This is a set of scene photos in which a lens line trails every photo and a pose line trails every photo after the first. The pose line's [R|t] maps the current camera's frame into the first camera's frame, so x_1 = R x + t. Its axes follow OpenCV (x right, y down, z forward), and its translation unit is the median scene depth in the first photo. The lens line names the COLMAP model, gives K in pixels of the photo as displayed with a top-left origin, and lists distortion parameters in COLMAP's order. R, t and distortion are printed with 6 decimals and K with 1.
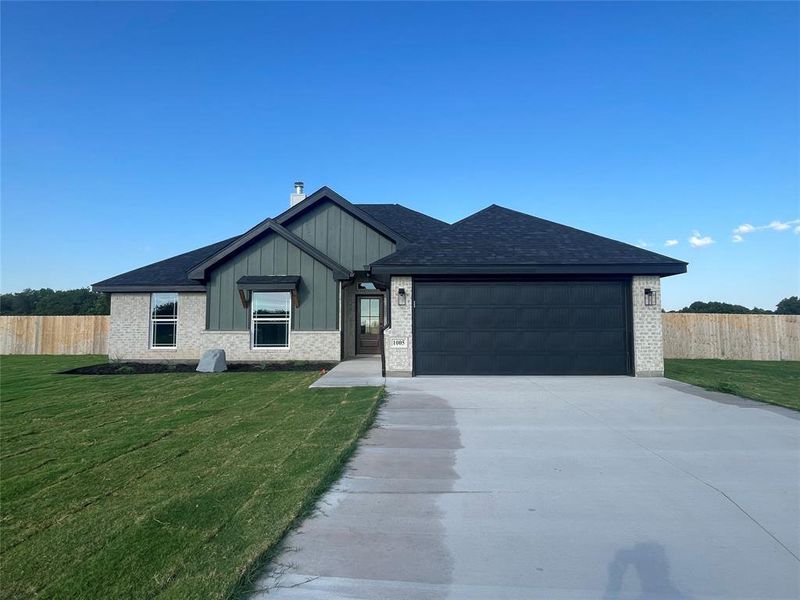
lens RADIAL K [[450.2, 0, 396.9], [0, 450.2, 294.9], [0, 0, 1]] dist [-0.000029, -0.000523]
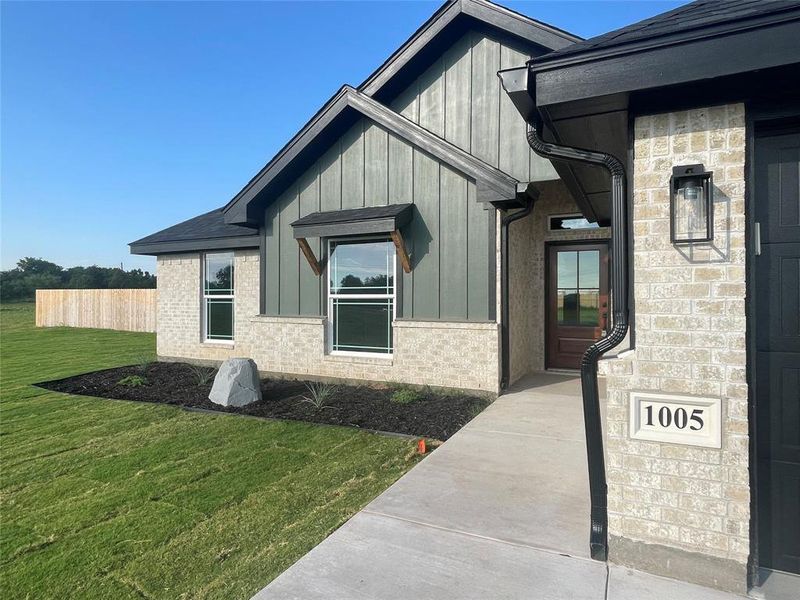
lens RADIAL K [[485.5, 0, 400.0], [0, 485.5, 300.0], [0, 0, 1]] dist [0.001646, -0.000347]
pose [[0.902511, 0.005166, -0.430636, -0.010296], [0.028508, 0.997018, 0.071705, 0.020985], [0.429722, -0.076992, 0.899673, 0.535426]]
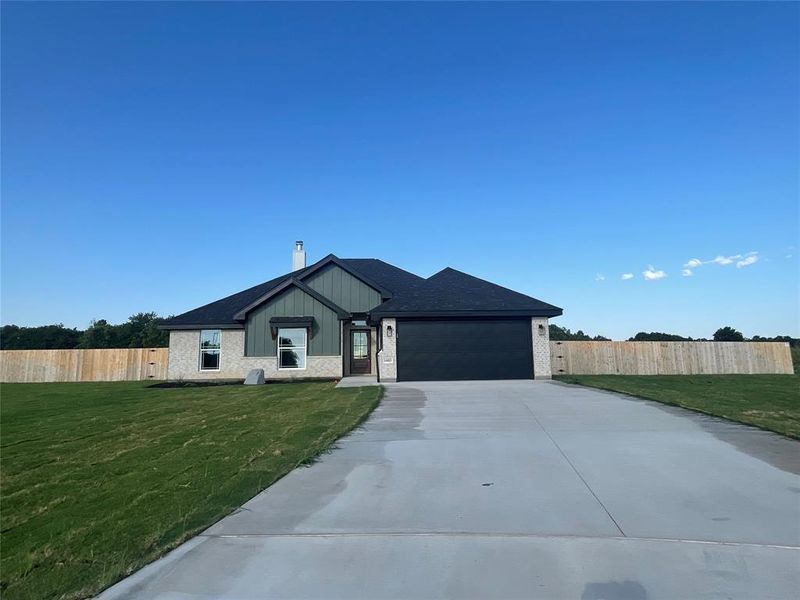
lens RADIAL K [[450.2, 0, 396.9], [0, 450.2, 294.9], [0, 0, 1]] dist [-0.000029, -0.000523]
pose [[0.997211, -0.002971, 0.074570, -0.058858], [0.008497, 0.997230, -0.073899, -0.004079], [-0.074144, 0.074326, 0.994474, -0.424195]]
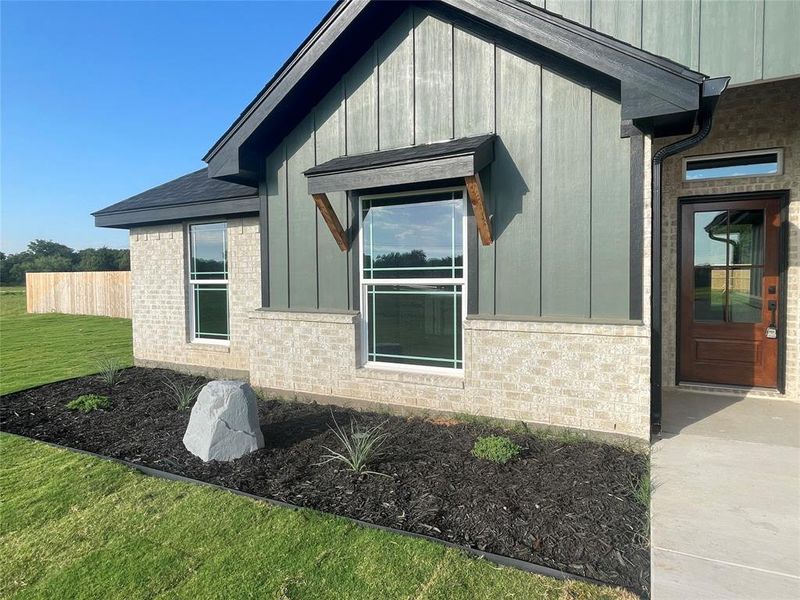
lens RADIAL K [[485.5, 0, 400.0], [0, 485.5, 300.0], [0, 0, 1]] dist [0.001646, -0.000347]
pose [[0.892329, 0.016015, -0.451101, -0.126100], [0.040249, 0.992567, 0.114855, 0.026383], [0.449587, -0.120644, 0.885052, 0.679133]]
